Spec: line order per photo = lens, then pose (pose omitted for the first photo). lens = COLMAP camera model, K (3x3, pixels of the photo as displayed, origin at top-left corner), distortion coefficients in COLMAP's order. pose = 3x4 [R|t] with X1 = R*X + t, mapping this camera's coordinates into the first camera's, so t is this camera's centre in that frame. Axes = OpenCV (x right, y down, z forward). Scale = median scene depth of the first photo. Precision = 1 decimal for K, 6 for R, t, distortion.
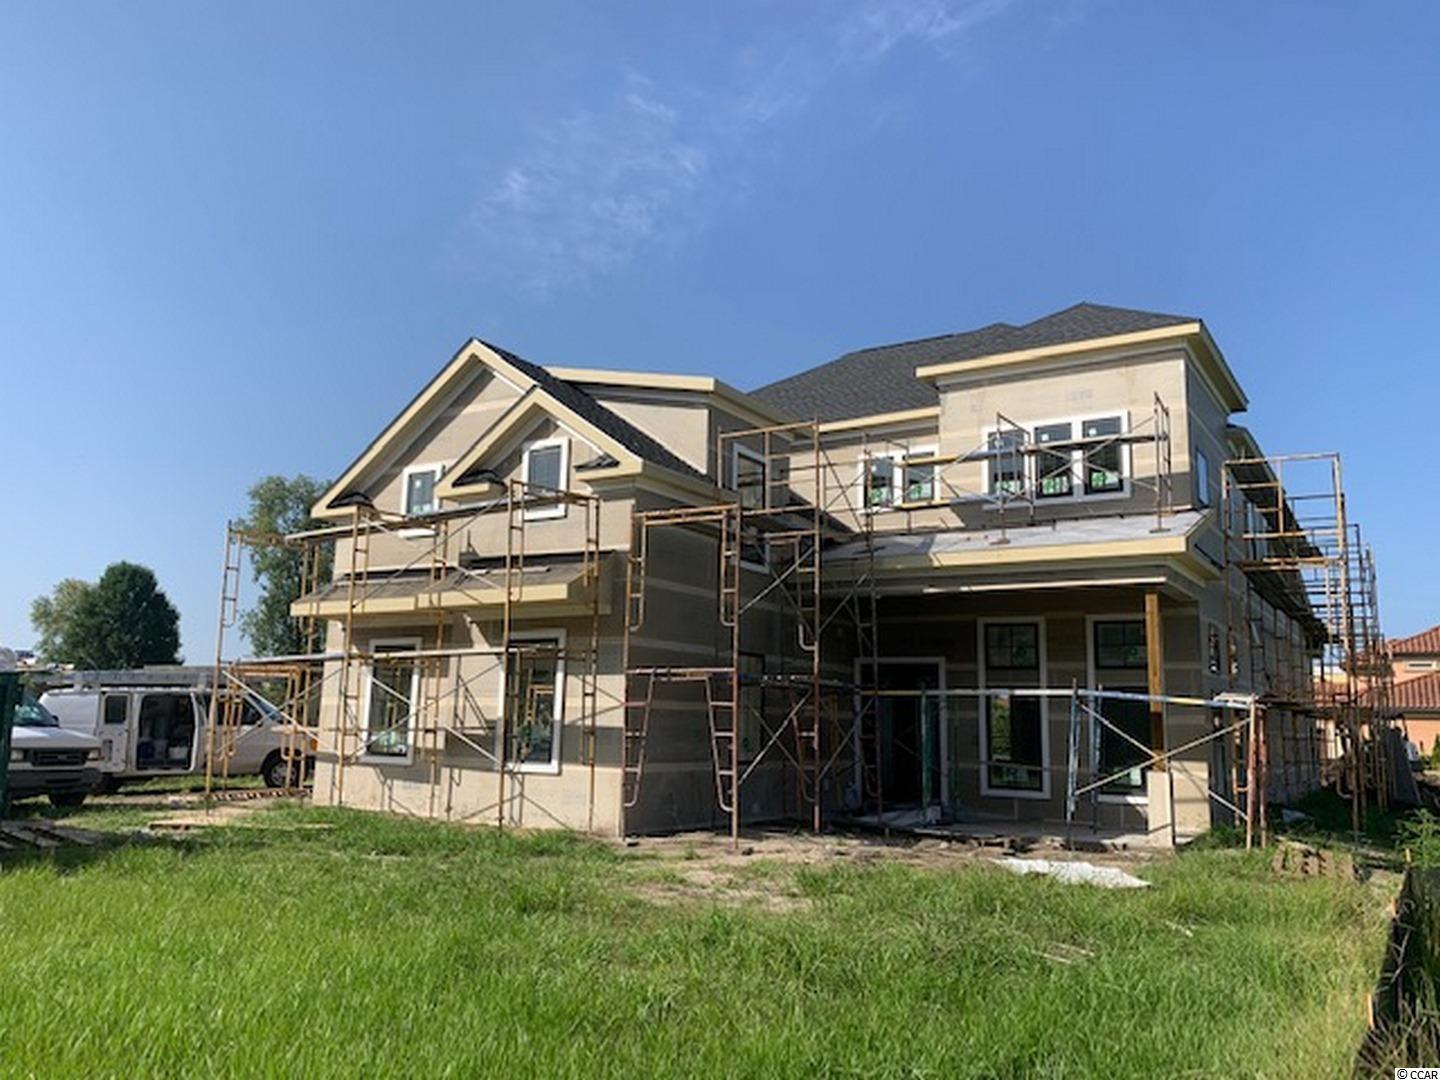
lens RADIAL K [[1087.3, 0, 722.1], [0, 1087.3, 535.7], [0, 0, 1]] dist [0.047179, -0.057548]
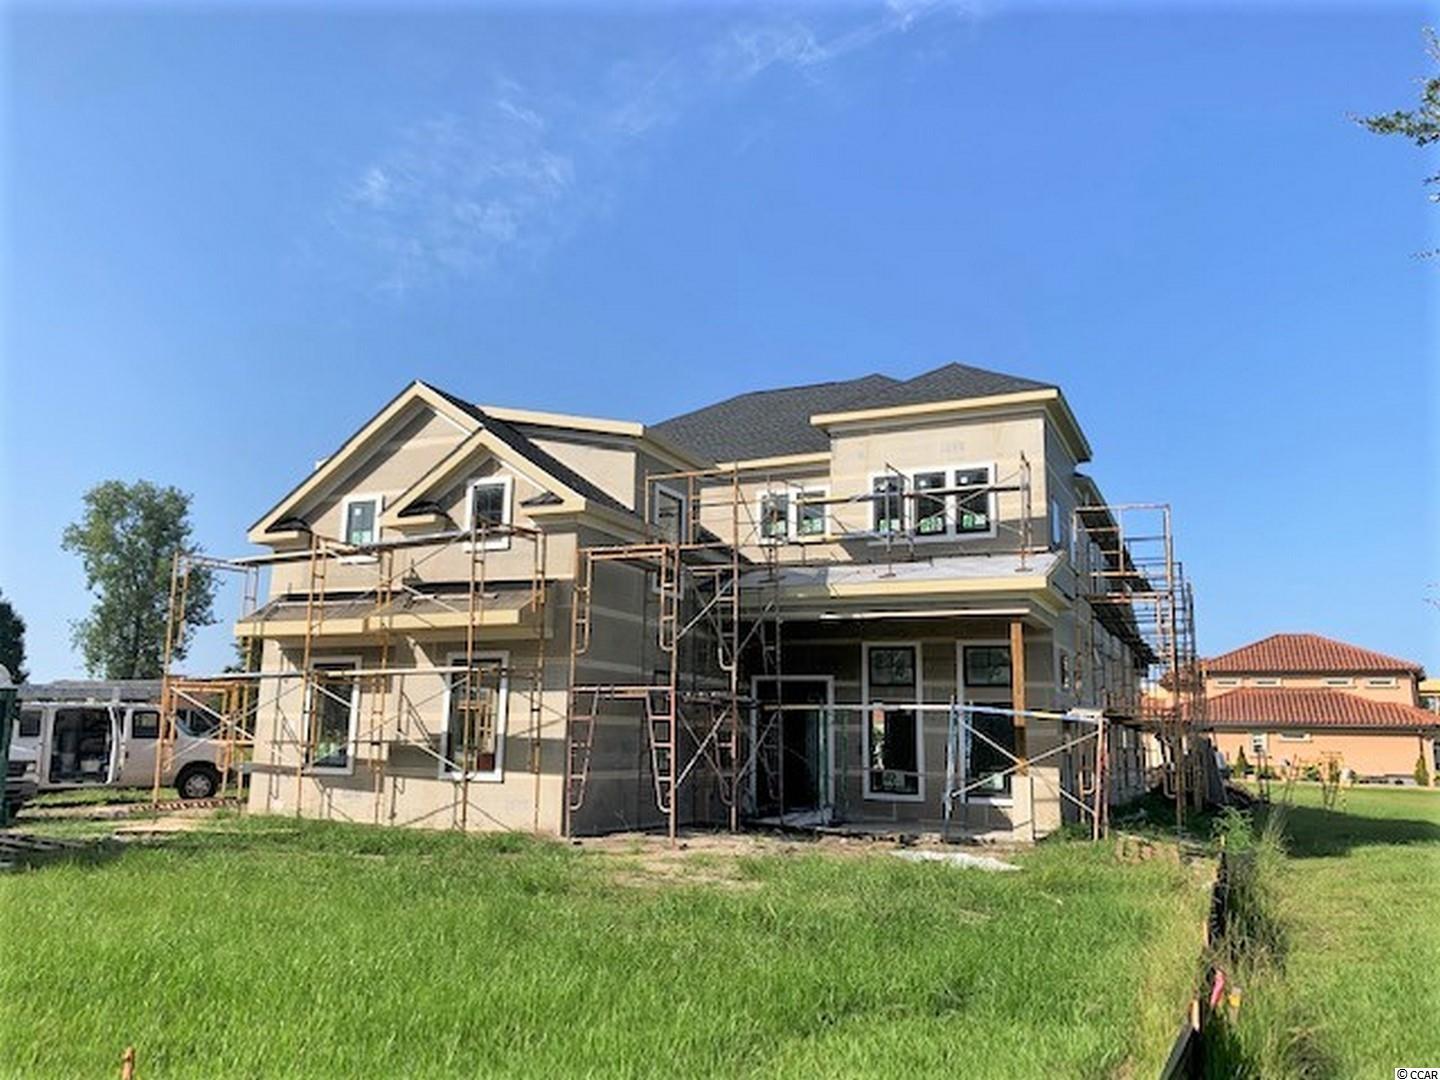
lens RADIAL K [[1087.3, 0, 706.0], [0, 1087.3, 540.5], [0, 0, 1]] dist [0.047179, -0.057548]
pose [[0.992600, 0.019248, 0.119894, -0.074828], [-0.018402, 0.999797, -0.008164, -0.018872], [-0.120027, 0.005897, 0.992753, -0.113528]]
